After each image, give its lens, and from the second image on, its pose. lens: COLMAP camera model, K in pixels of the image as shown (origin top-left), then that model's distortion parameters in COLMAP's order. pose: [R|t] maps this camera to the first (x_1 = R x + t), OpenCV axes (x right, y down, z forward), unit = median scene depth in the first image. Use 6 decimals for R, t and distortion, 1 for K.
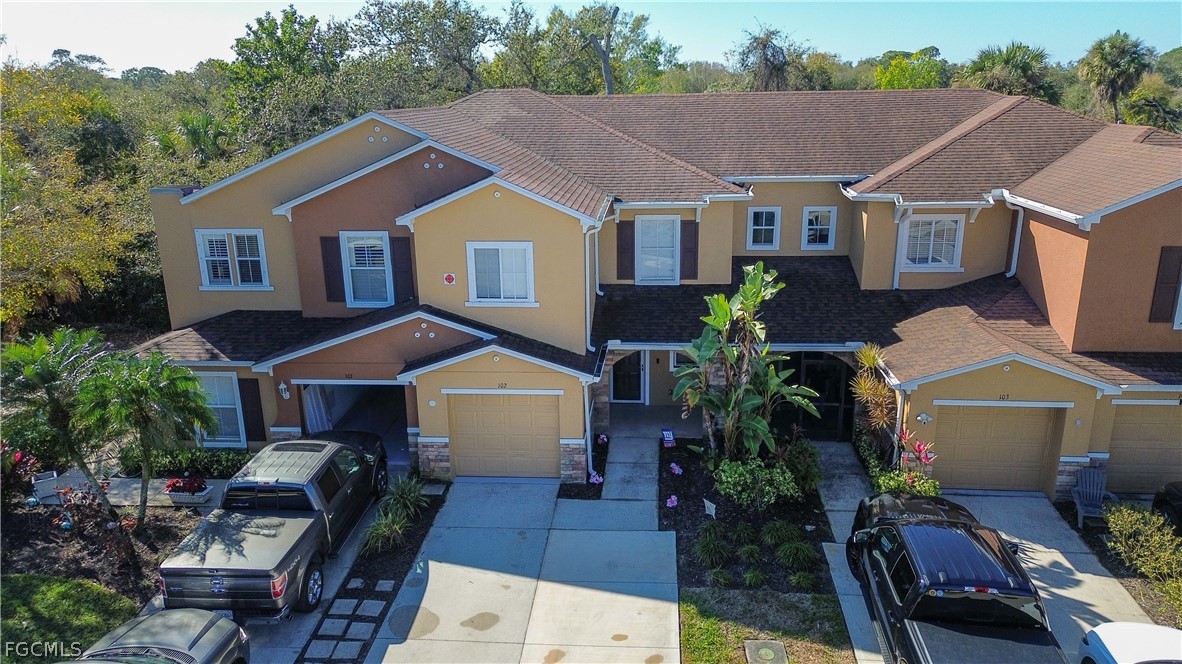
lens RADIAL K [[834.3, 0, 591.0], [0, 834.3, 332.0], [0, 0, 1]] dist [0.064690, -0.052644]
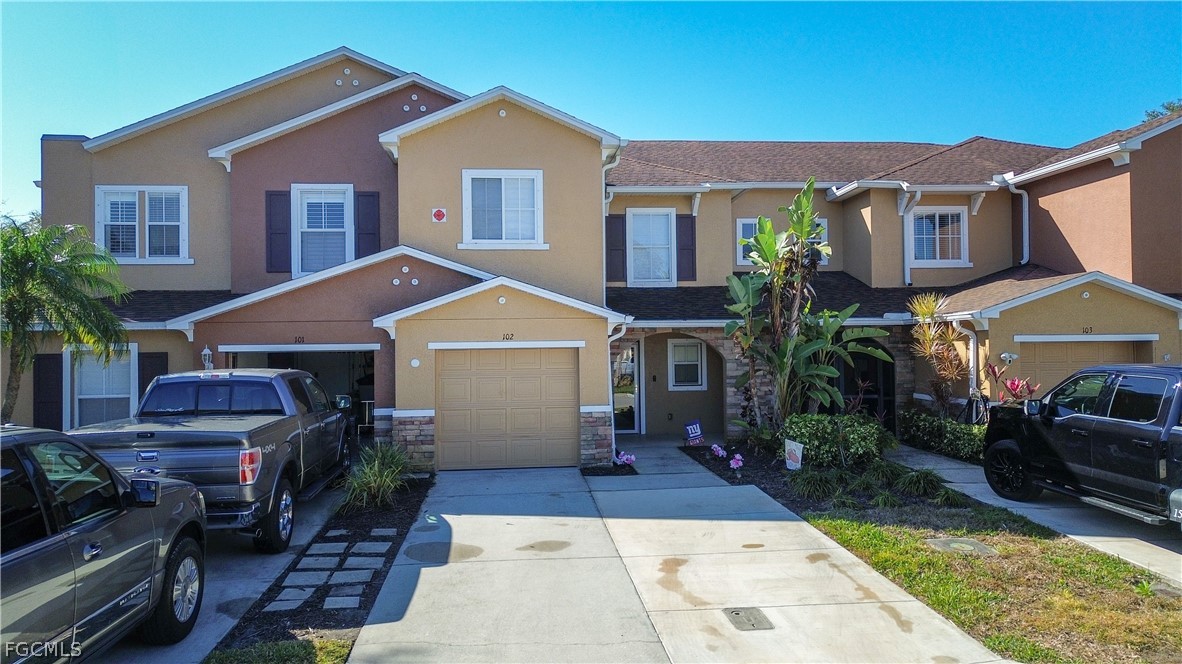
lens RADIAL K [[834.3, 0, 591.0], [0, 834.3, 332.0], [0, 0, 1]] dist [0.064690, -0.052644]
pose [[0.984727, 0.004193, 0.174056, -0.164766], [0.047890, 0.954625, -0.293935, 0.293809], [-0.167390, 0.297782, 0.939844, 0.237036]]
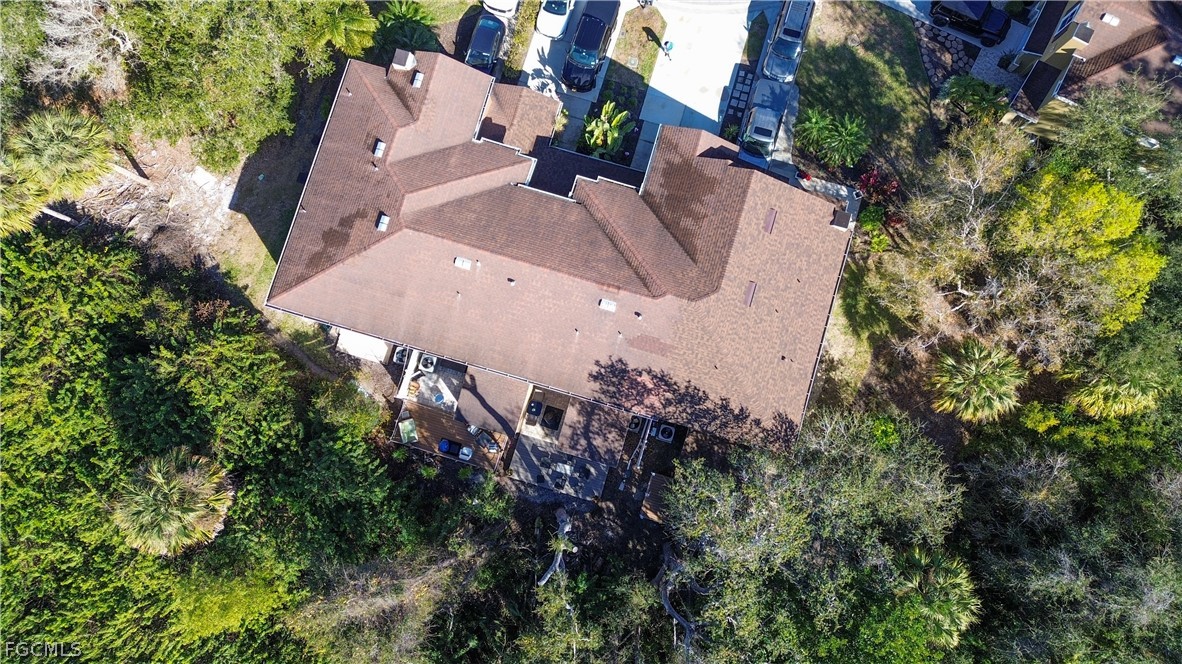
lens RADIAL K [[829.7, 0, 591.0], [0, 829.7, 332.0], [0, 0, 1]] dist [0.122562, -0.192560]
pose [[-0.978176, -0.200886, 0.053064, -0.040504], [0.085618, -0.157007, 0.983879, -2.644662], [-0.189316, 0.966951, 0.170780, 1.146661]]
